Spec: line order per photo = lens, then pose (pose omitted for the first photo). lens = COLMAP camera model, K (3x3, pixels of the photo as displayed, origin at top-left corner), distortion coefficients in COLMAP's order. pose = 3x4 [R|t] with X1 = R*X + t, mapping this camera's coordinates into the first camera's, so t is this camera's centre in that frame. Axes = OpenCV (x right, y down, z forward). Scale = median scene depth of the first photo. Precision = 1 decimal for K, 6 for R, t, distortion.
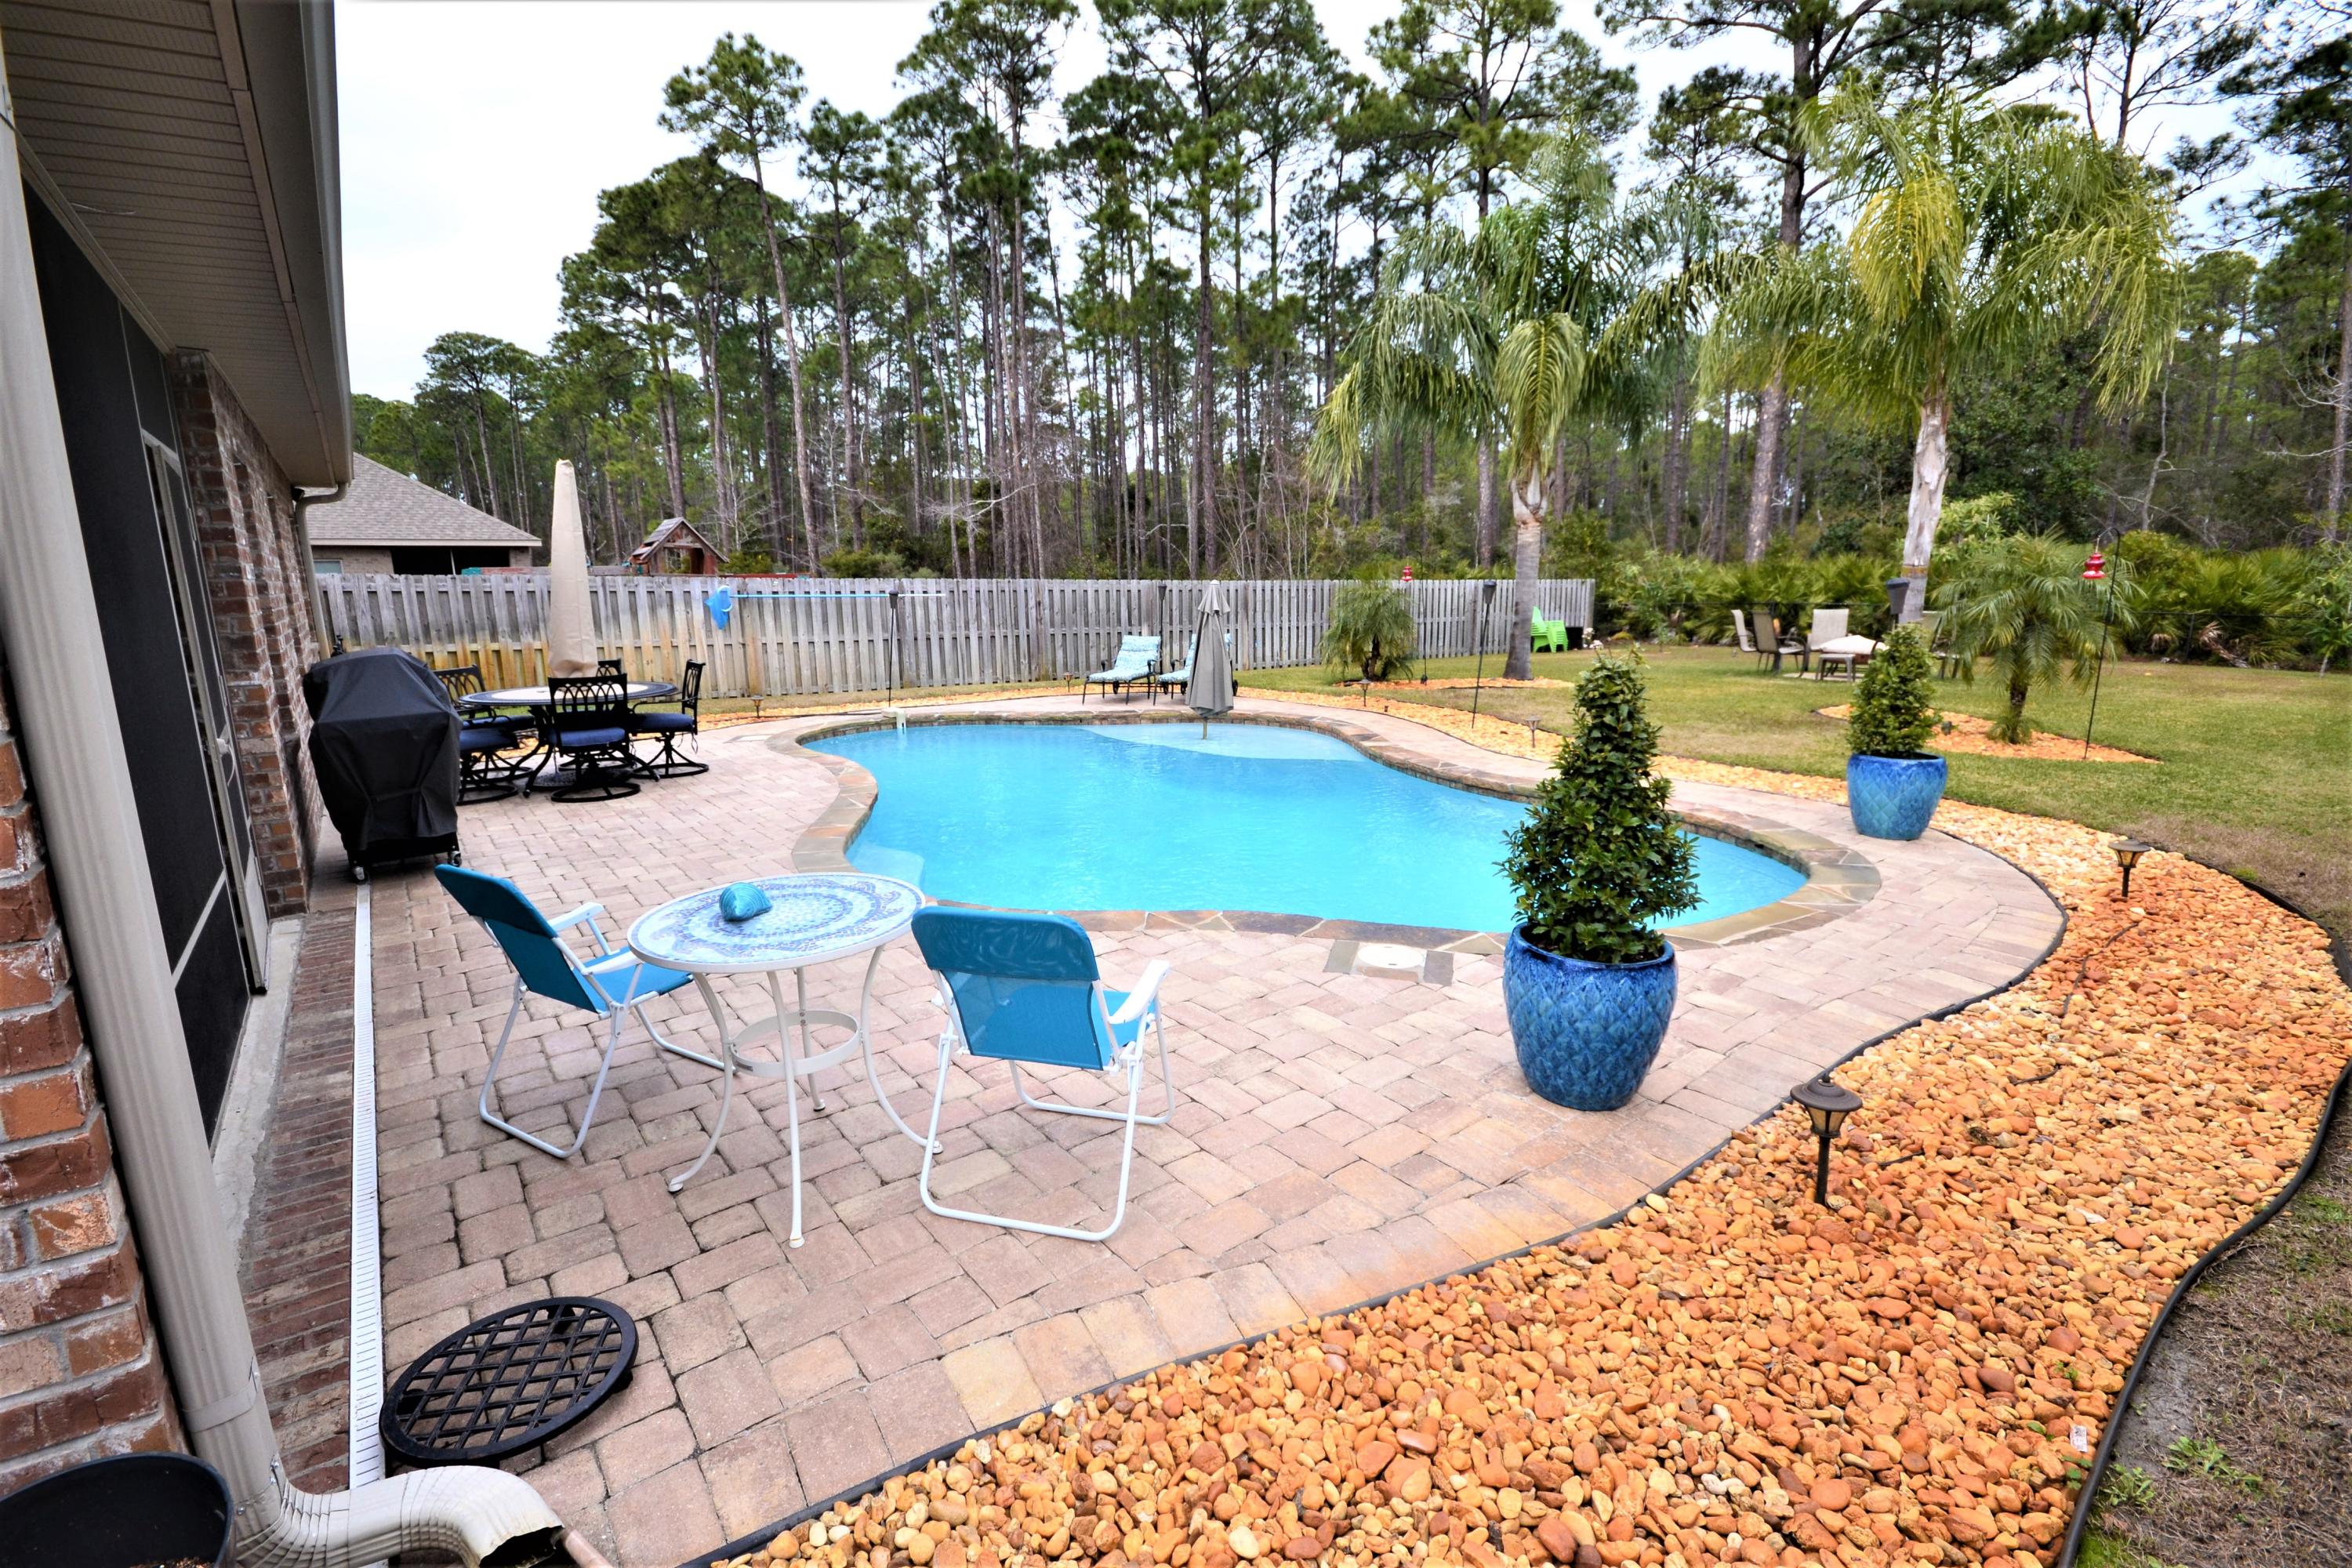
lens RADIAL K [[1043.6, 0, 1159.3], [0, 1043.6, 788.5], [0, 0, 1]] dist [0.009652, -0.010939]
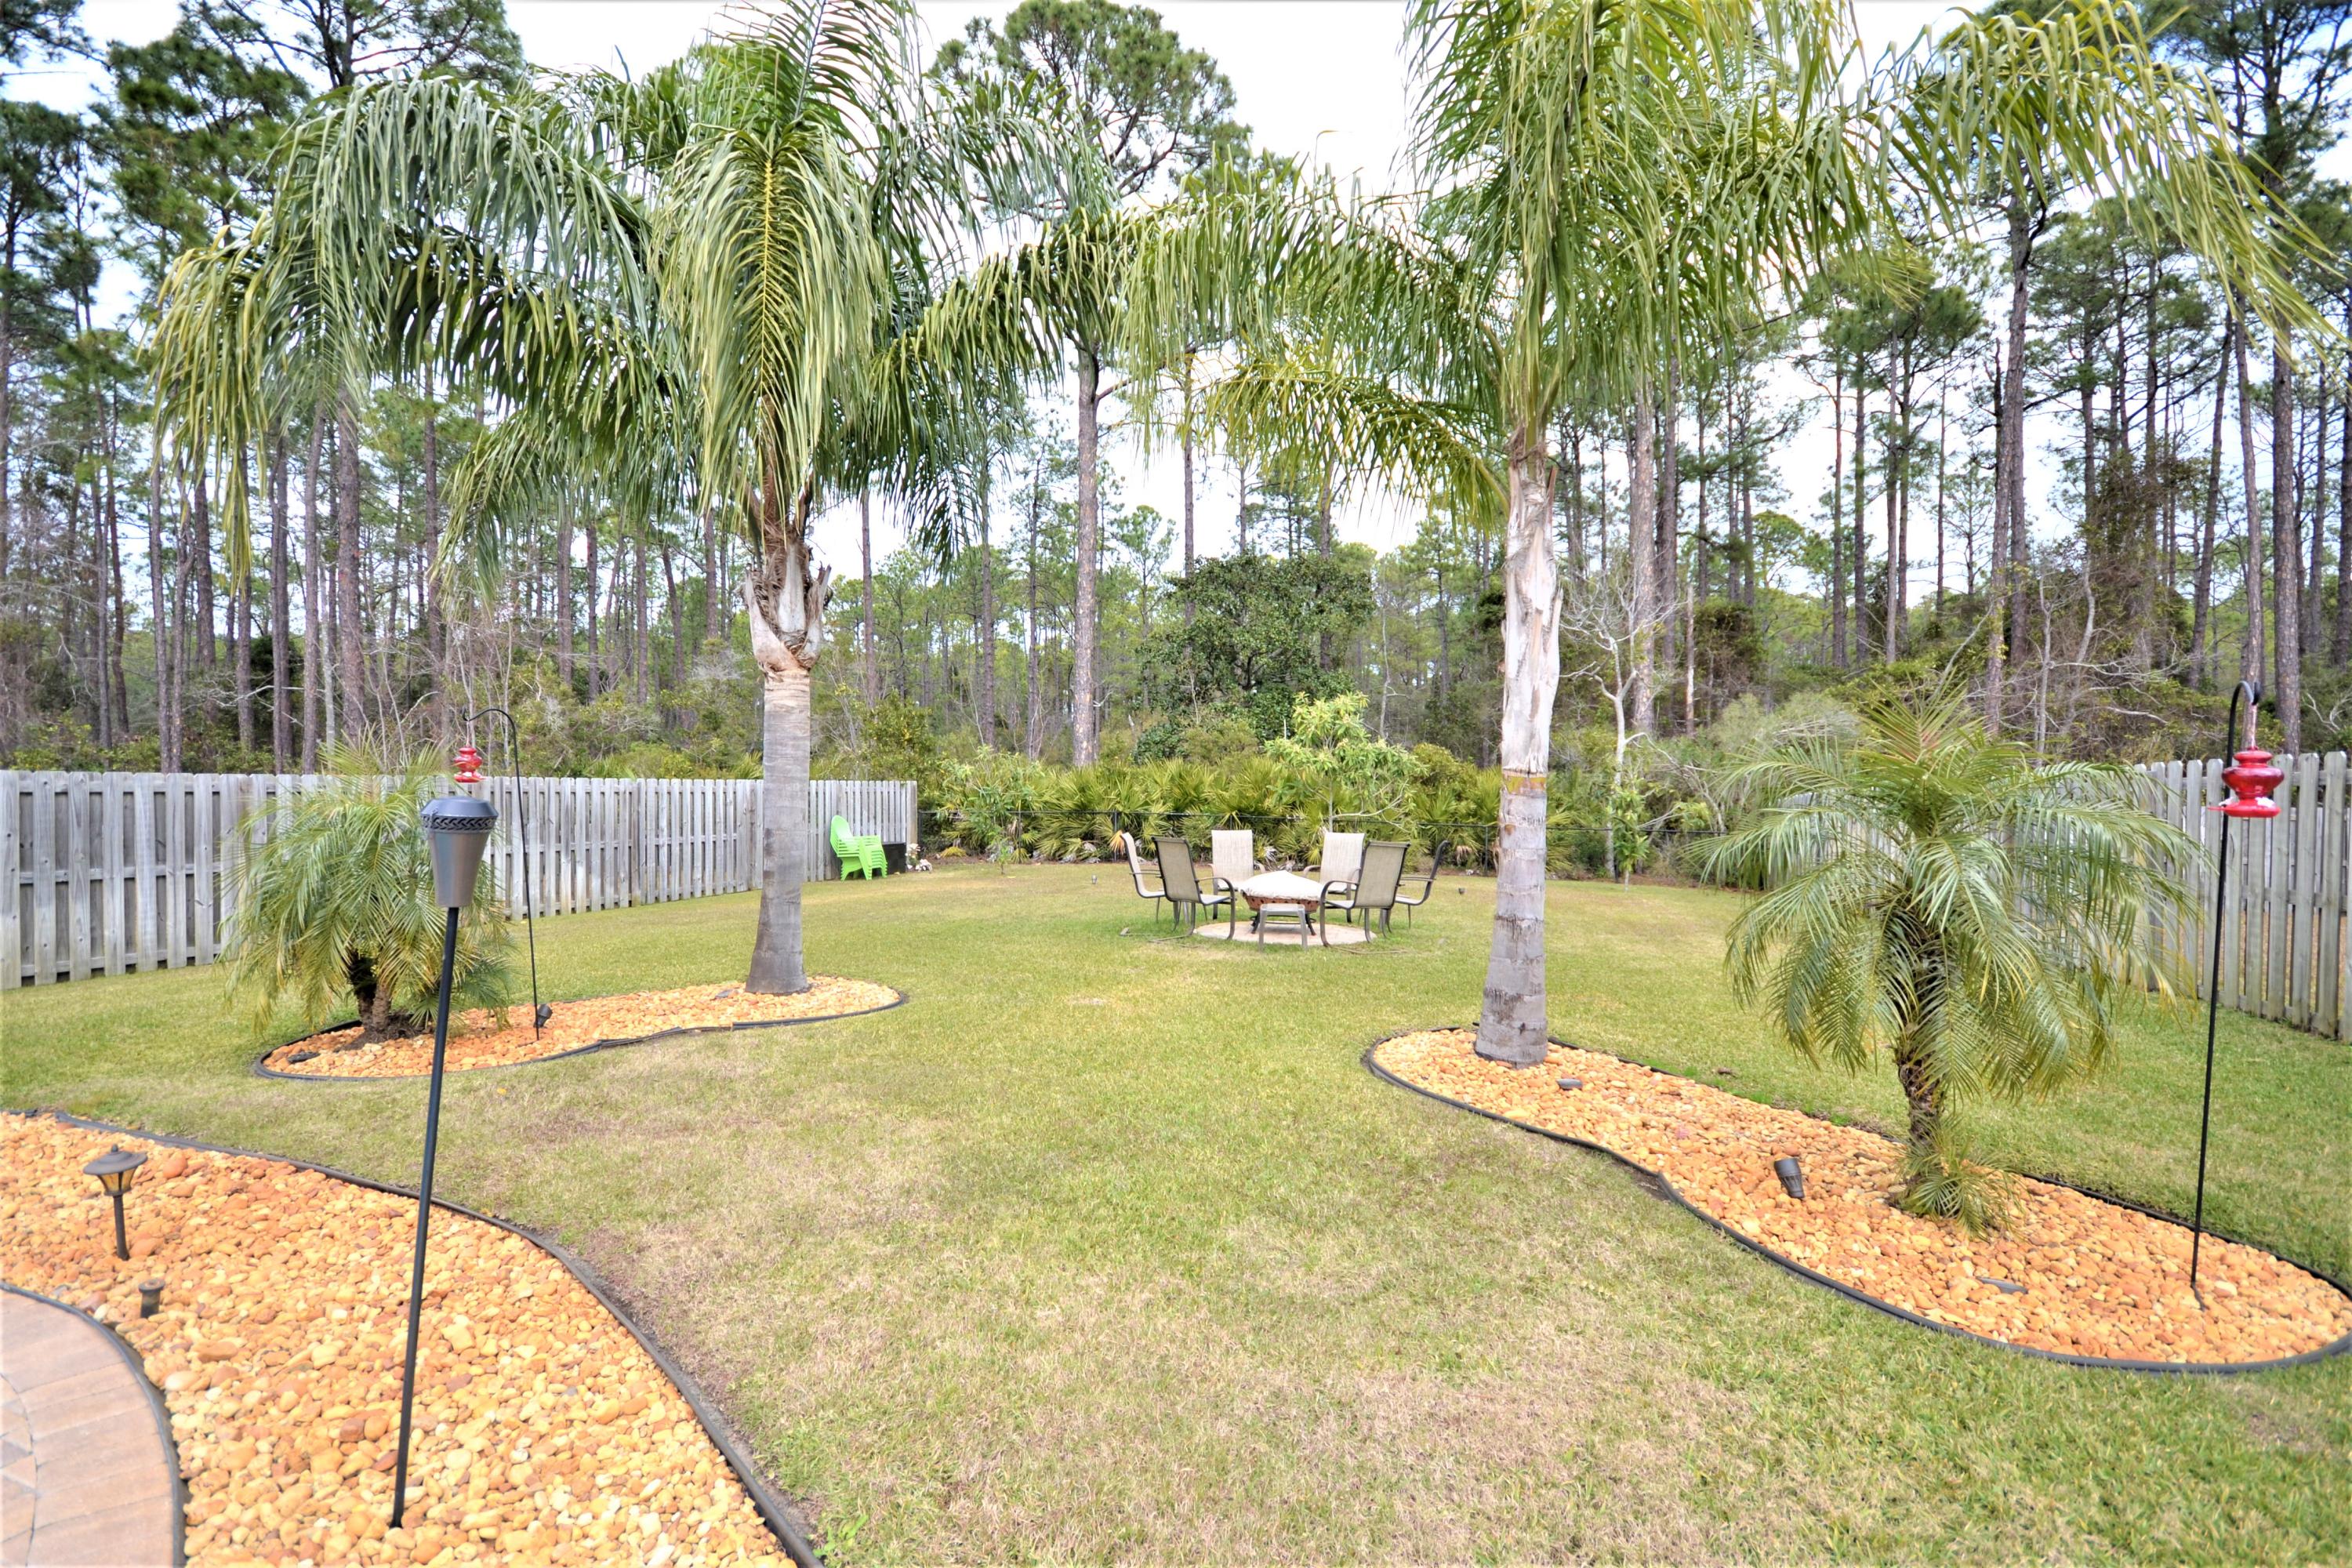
lens RADIAL K [[1043.6, 0, 1154.5], [0, 1043.6, 788.6], [0, 0, 1]] dist [0.009652, -0.010939]
pose [[0.817926, 0.013715, 0.575160, 0.089976], [0.093746, 0.983178, -0.156759, -0.044708], [-0.567634, 0.182136, 0.802881, 0.217724]]
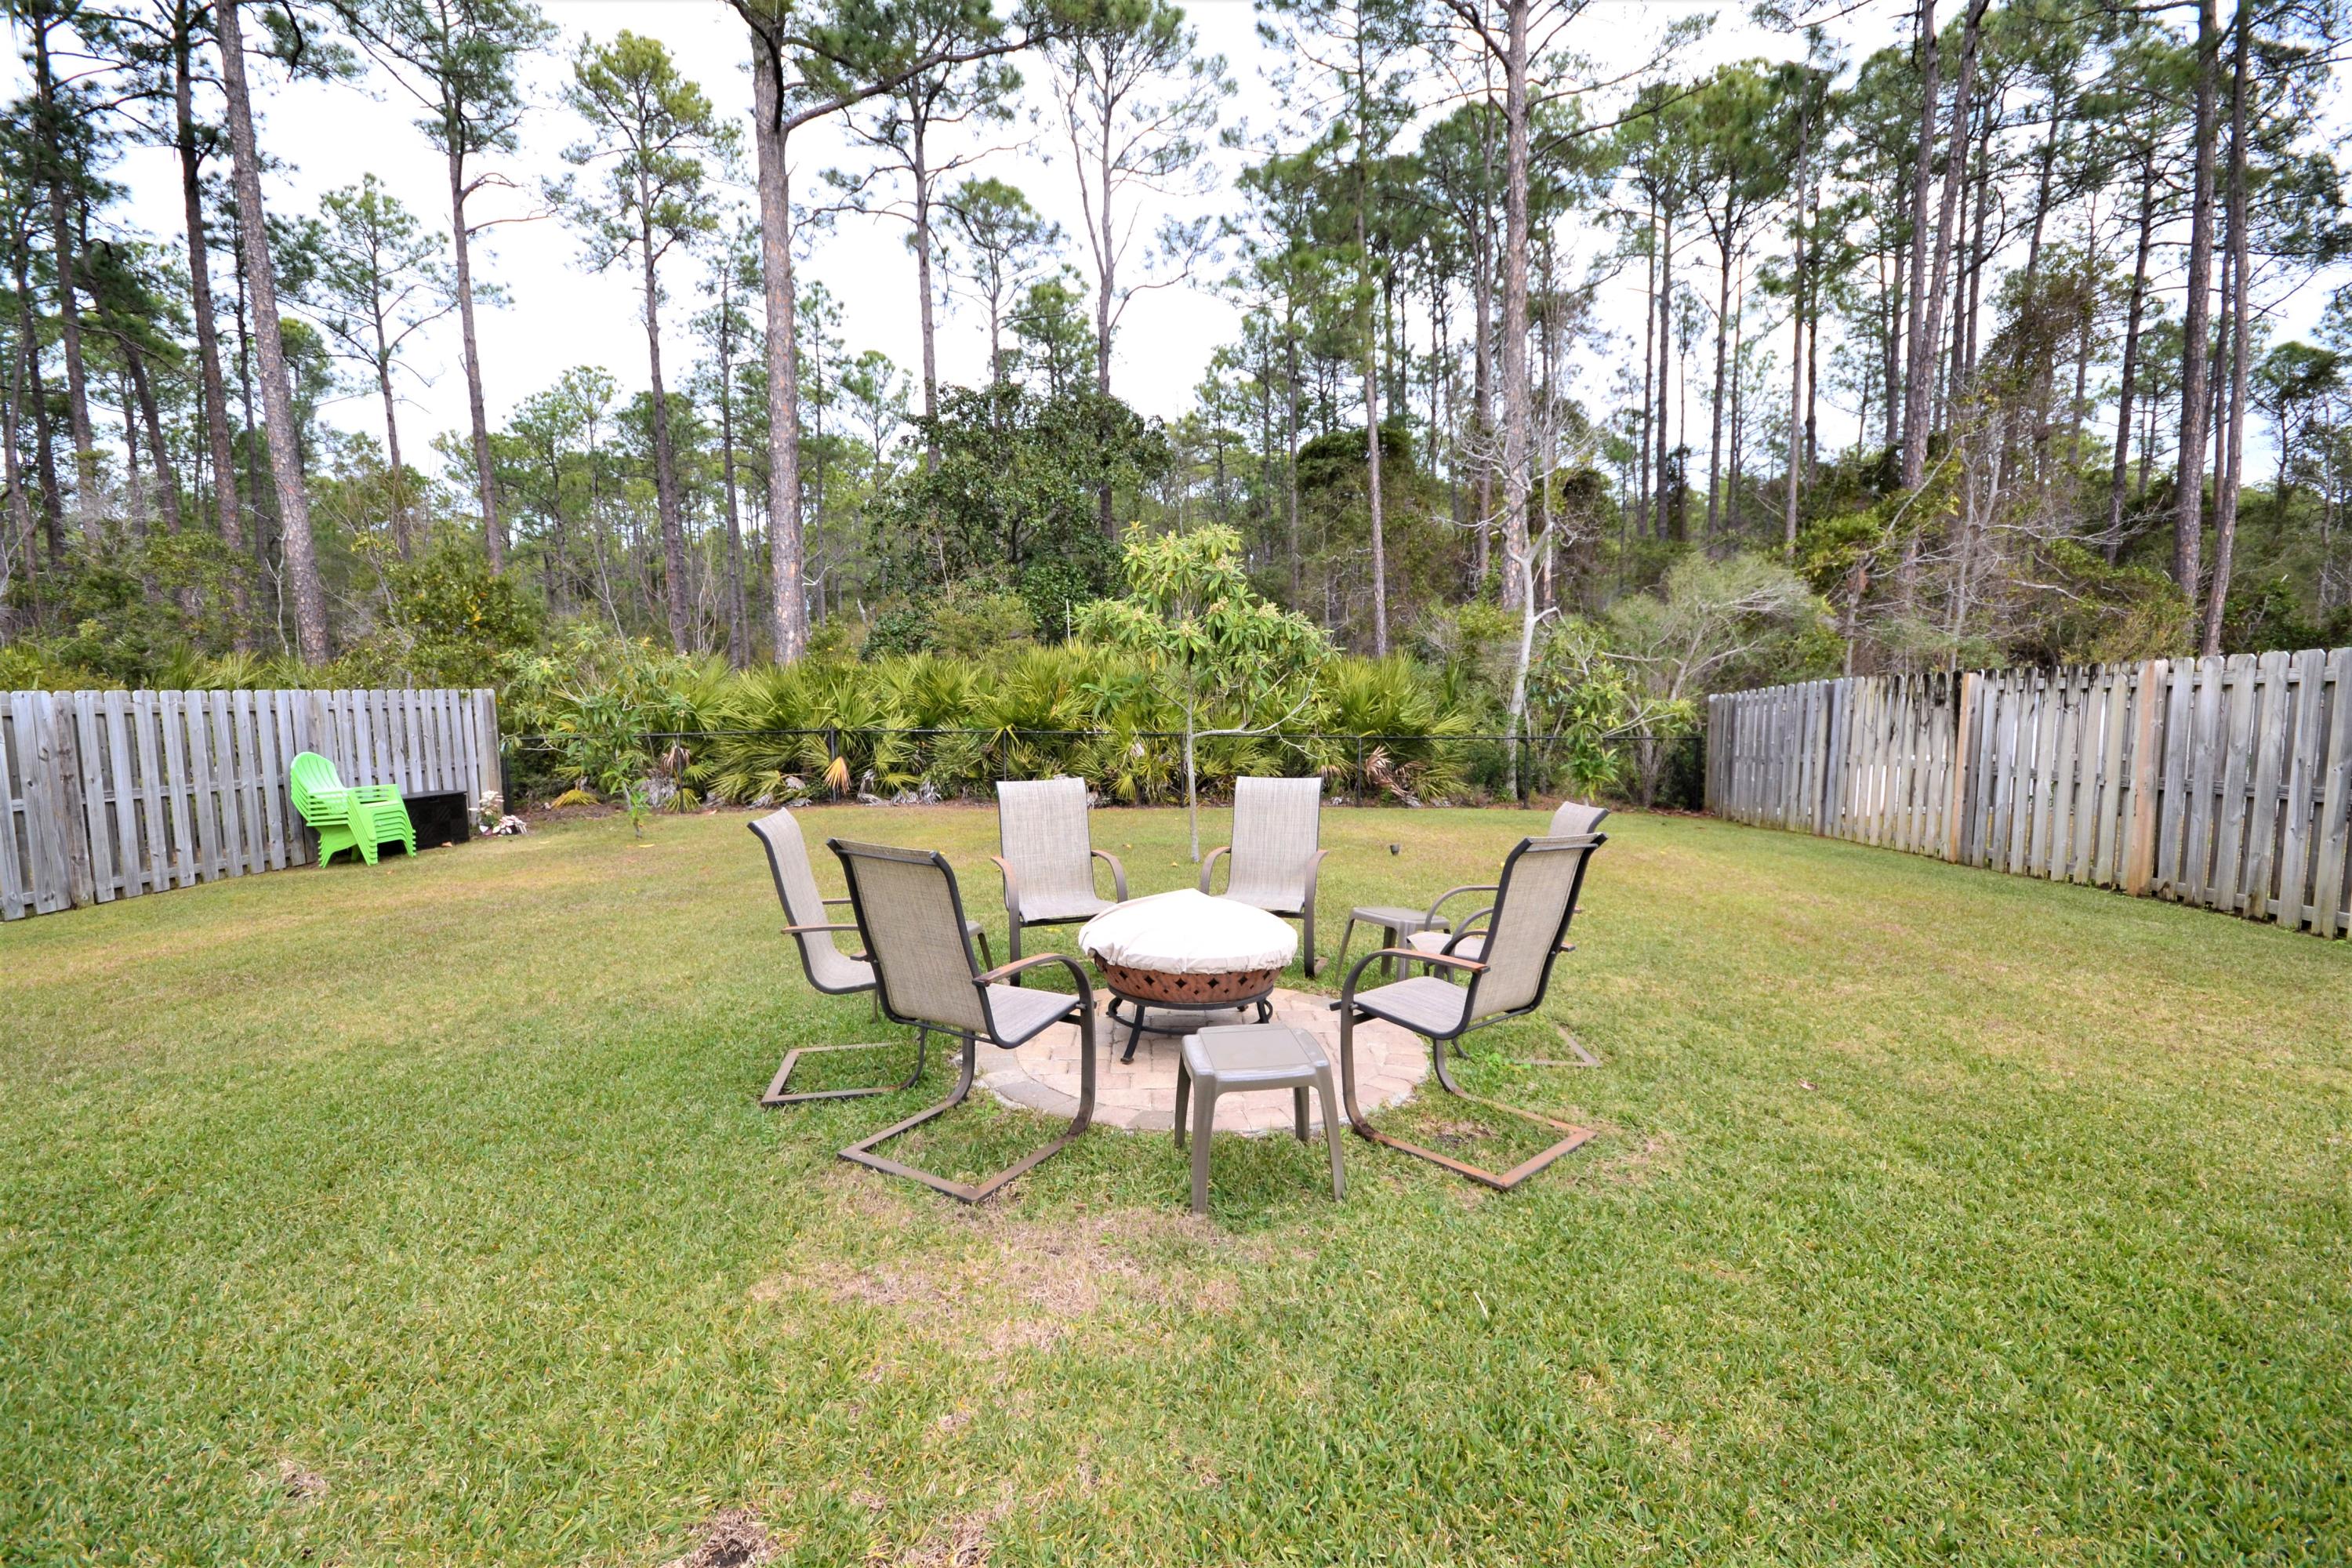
lens RADIAL K [[1043.6, 0, 1156.6], [0, 1043.6, 786.6], [0, 0, 1]] dist [0.009652, -0.010939]
pose [[0.660794, -0.066156, 0.747646, 0.205034], [0.145738, 0.988459, -0.041343, -0.073101], [-0.736283, 0.136280, 0.662809, 0.368421]]
